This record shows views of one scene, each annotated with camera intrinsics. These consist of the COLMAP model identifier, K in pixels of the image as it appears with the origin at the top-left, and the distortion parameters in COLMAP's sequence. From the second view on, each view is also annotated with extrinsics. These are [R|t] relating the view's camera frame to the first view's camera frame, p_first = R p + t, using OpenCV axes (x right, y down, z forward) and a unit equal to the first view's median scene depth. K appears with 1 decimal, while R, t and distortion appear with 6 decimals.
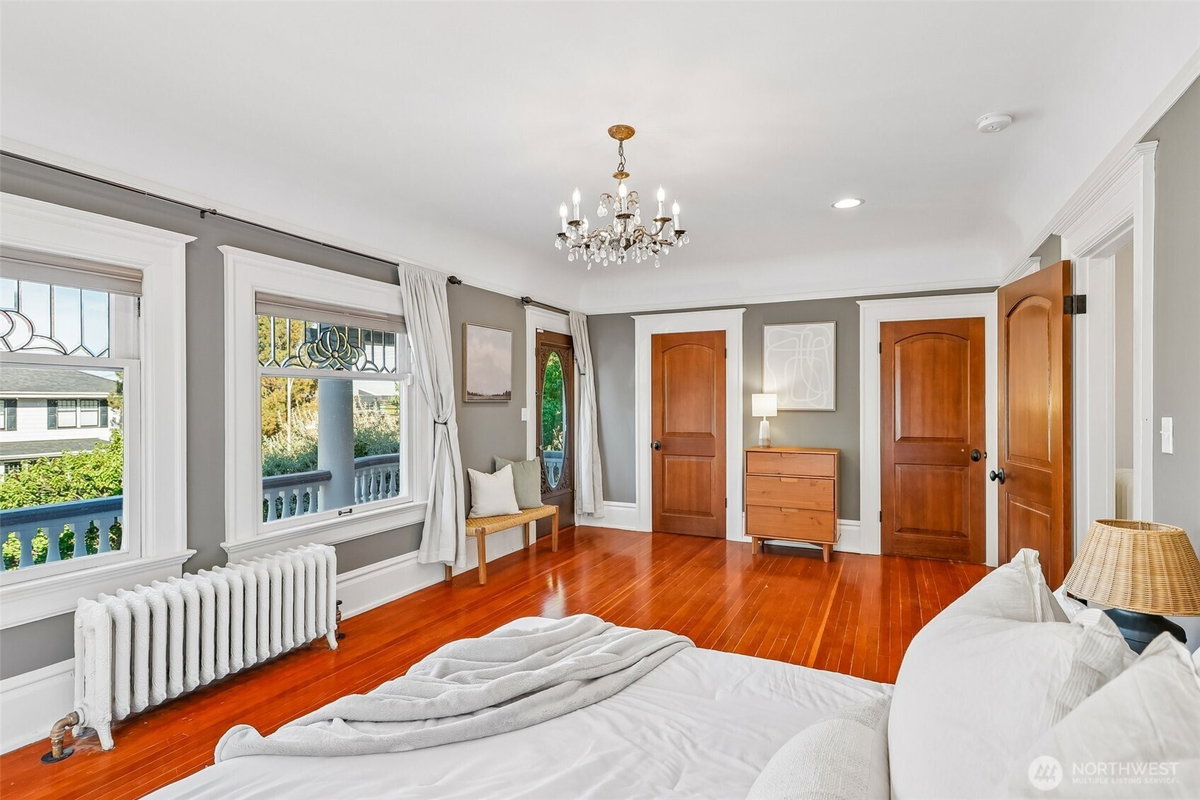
lens RADIAL K [[606.8, 0, 603.8], [0, 606.8, 400.4], [0, 0, 1]] dist [0.002204, 0.000596]
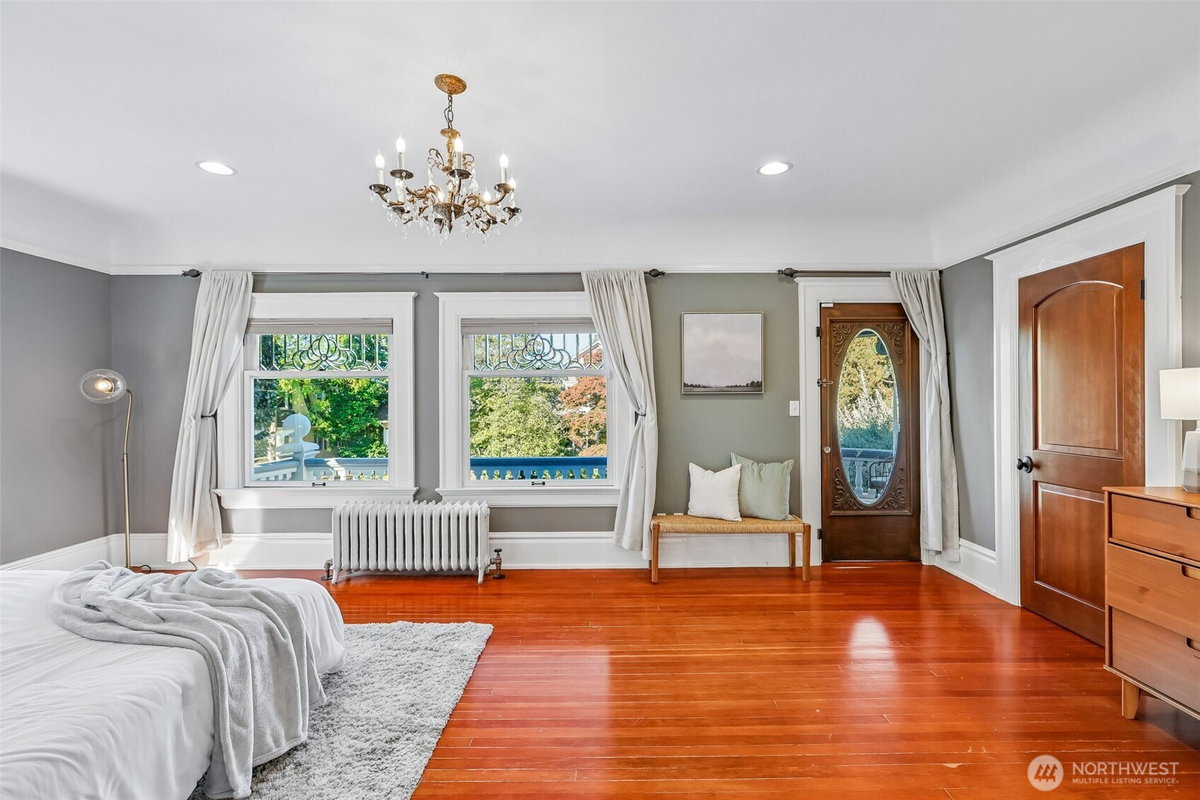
lens RADIAL K [[531.6, 0, 603.4], [0, 531.6, 401.1], [0, 0, 1]] dist [-0.000792, 0.001022]
pose [[0.429602, 0.001626, -0.903017, 0.424691], [0.007581, 0.999957, 0.005407, 0.006959], [0.902987, -0.009168, 0.429571, 0.449579]]
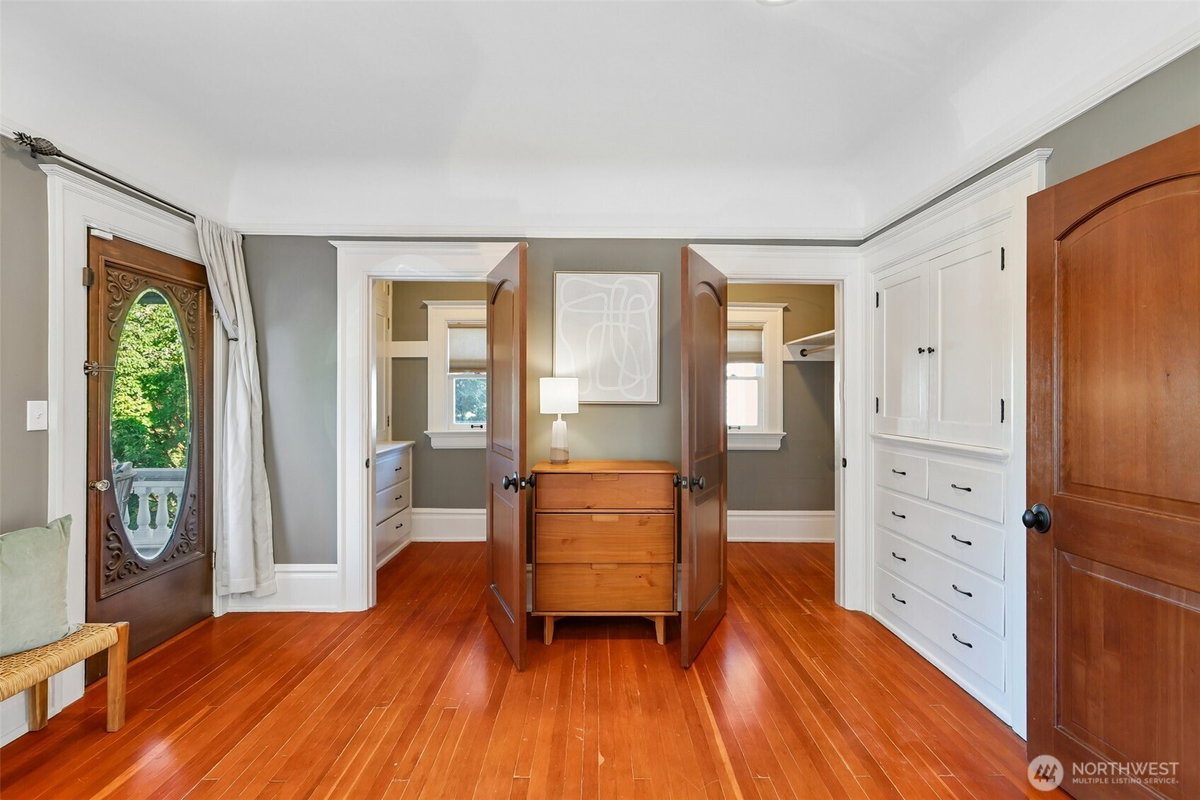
lens RADIAL K [[531.6, 0, 606.7], [0, 531.6, 395.4], [0, 0, 1]] dist [-0.000792, 0.001022]
pose [[0.892131, 0.003471, 0.451764, 0.059268], [-0.004641, 0.999988, 0.001480, 0.006288], [-0.451754, -0.003417, 0.892136, 0.485927]]
